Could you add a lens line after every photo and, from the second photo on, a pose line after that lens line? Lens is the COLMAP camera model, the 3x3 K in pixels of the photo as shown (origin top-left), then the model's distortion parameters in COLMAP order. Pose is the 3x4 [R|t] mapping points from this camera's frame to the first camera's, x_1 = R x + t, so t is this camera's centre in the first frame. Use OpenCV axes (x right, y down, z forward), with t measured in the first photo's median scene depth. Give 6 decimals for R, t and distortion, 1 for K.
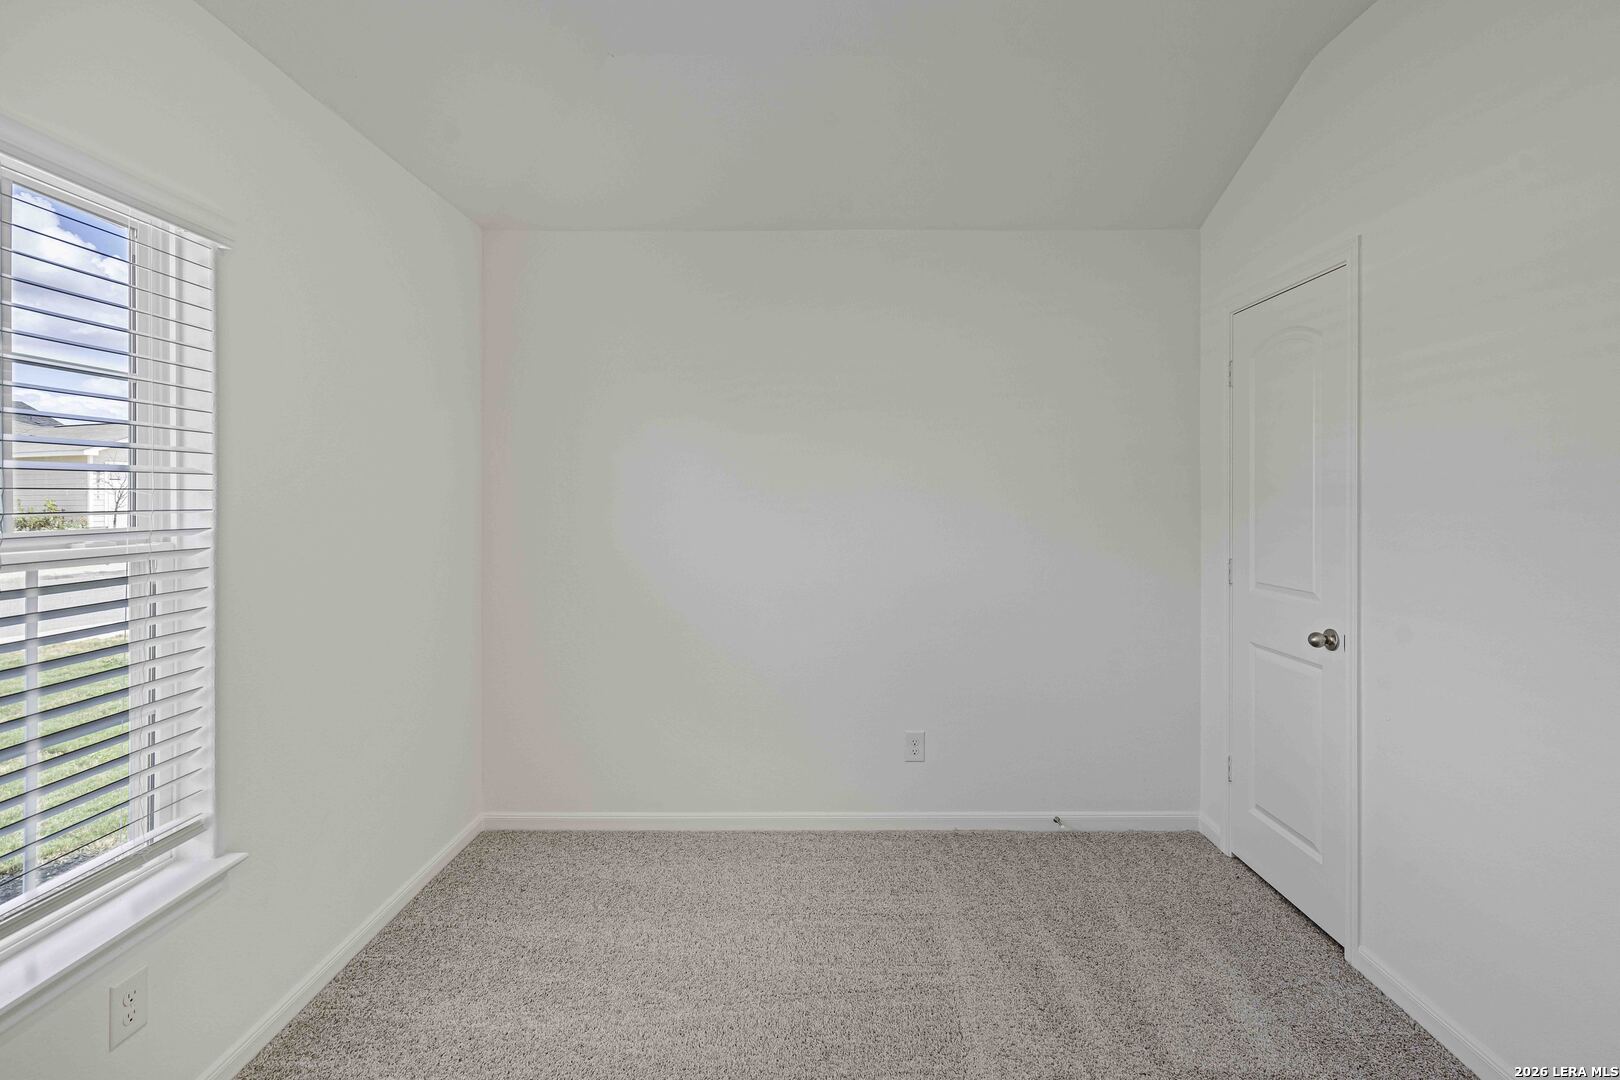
lens RADIAL K [[756.1, 0, 814.5], [0, 756.1, 505.5], [0, 0, 1]] dist [-0.000260, 0.000398]
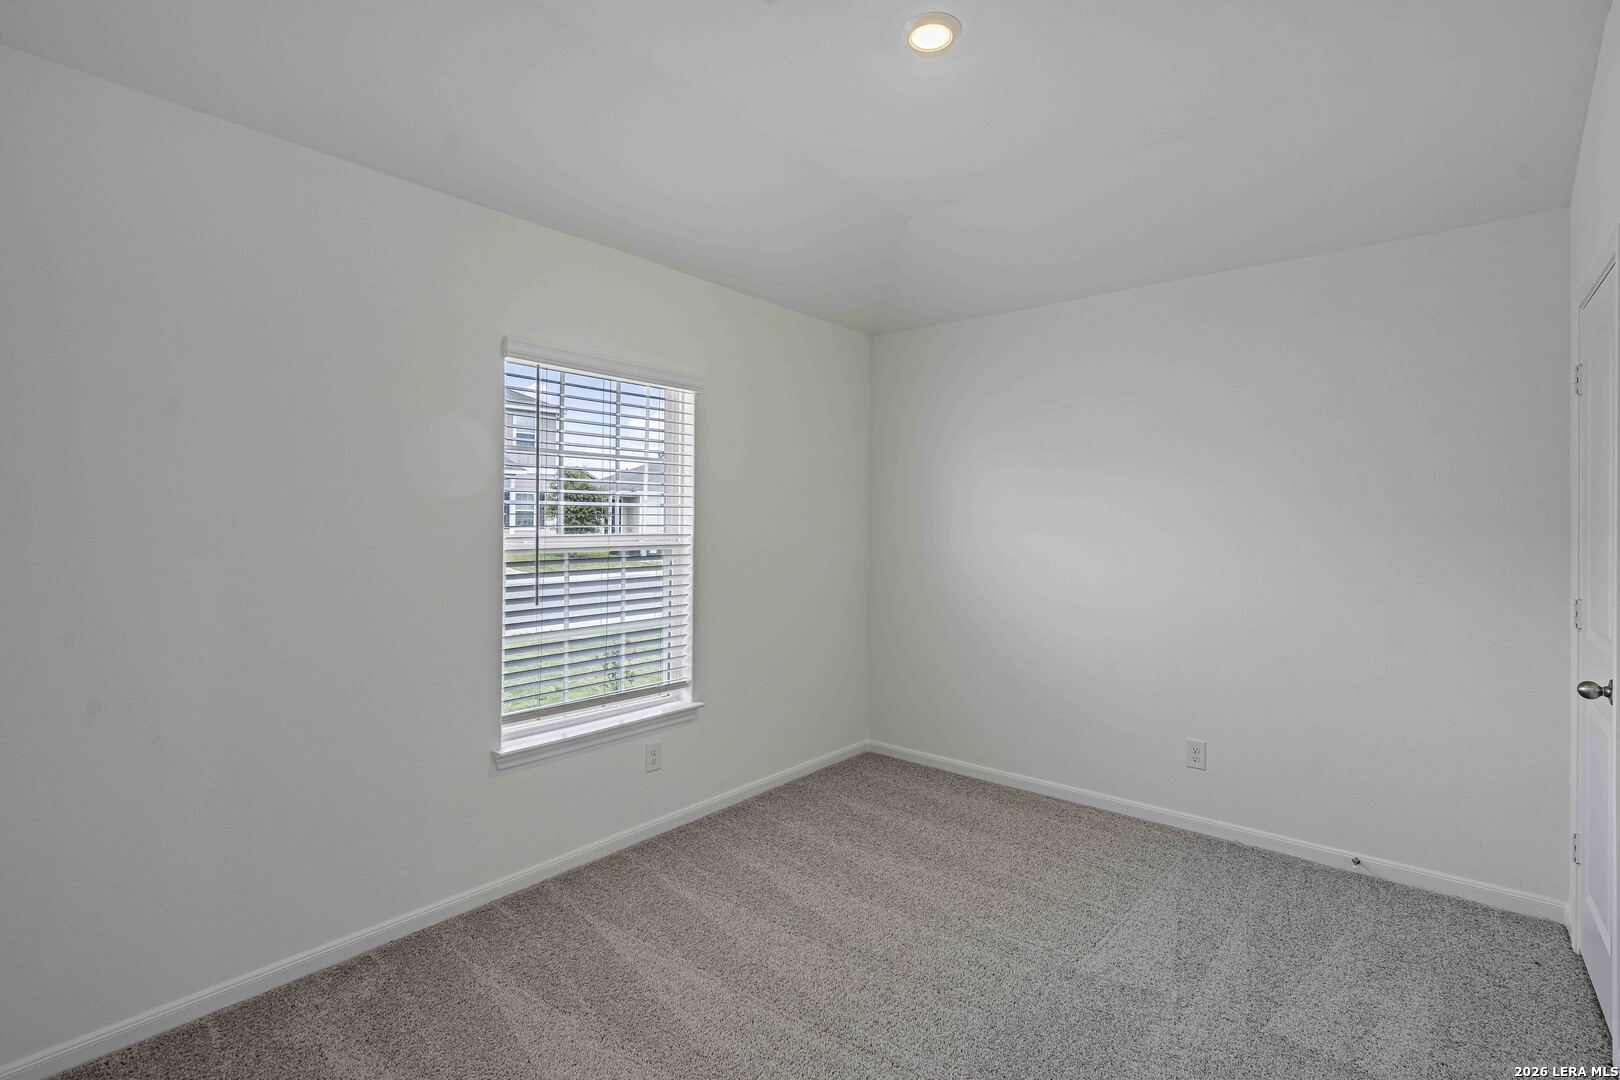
lens RADIAL K [[768.2, 0, 814.0], [0, 768.2, 519.8], [0, 0, 1]] dist [-0.002902, 0.001210]
pose [[0.766279, 0.006006, -0.642480, 0.547730], [-0.014609, 0.999861, -0.008077, 0.002095], [0.642342, 0.015575, 0.766260, -0.253568]]
